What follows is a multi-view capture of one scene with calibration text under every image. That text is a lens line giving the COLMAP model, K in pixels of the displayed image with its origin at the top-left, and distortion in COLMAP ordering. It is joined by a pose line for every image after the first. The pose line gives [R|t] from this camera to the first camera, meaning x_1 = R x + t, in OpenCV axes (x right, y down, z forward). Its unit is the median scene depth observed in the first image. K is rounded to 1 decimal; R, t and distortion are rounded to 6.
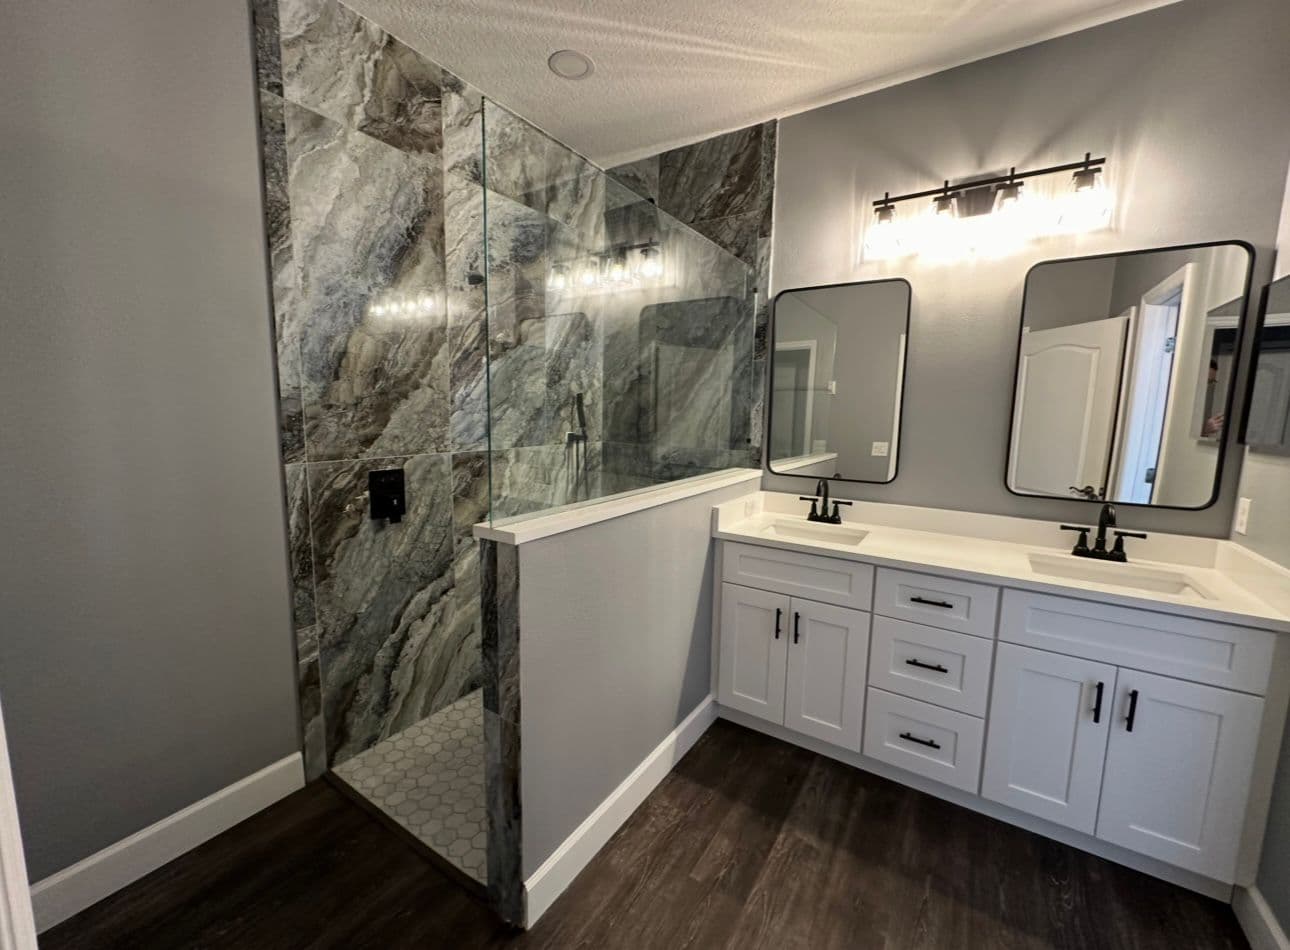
lens RADIAL K [[513.9, 0, 645.0], [0, 513.9, 475.0], [0, 0, 1]] dist [-0.000734, 0.000057]
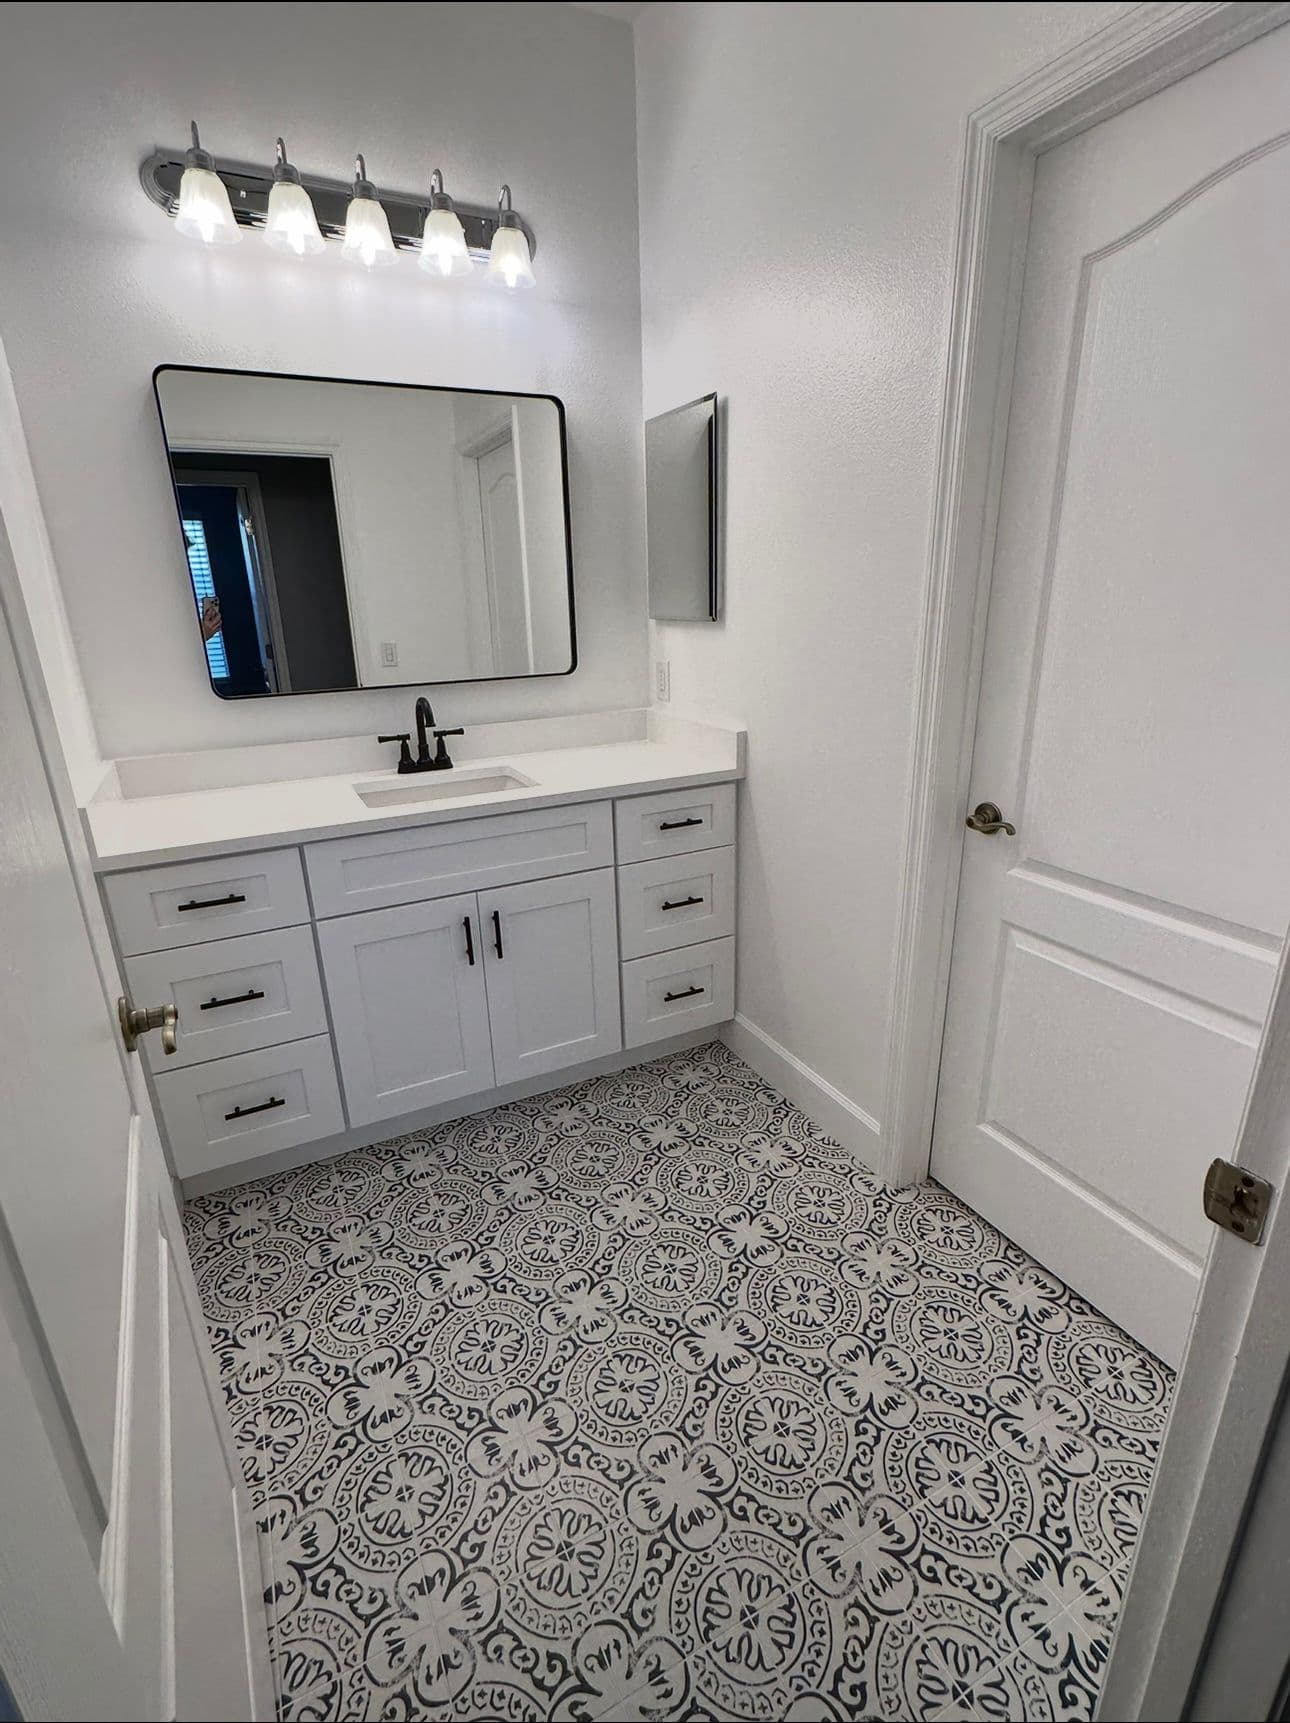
lens RADIAL K [[867.8, 0, 645.0], [0, 867.8, 861.5], [0, 0, 1]] dist [0.000687, 0.000041]
pose [[0.479313, -0.299367, 0.825008, -0.093252], [0.139280, 0.954059, 0.265277, -0.009579], [-0.866522, -0.012244, 0.498989, 0.058964]]
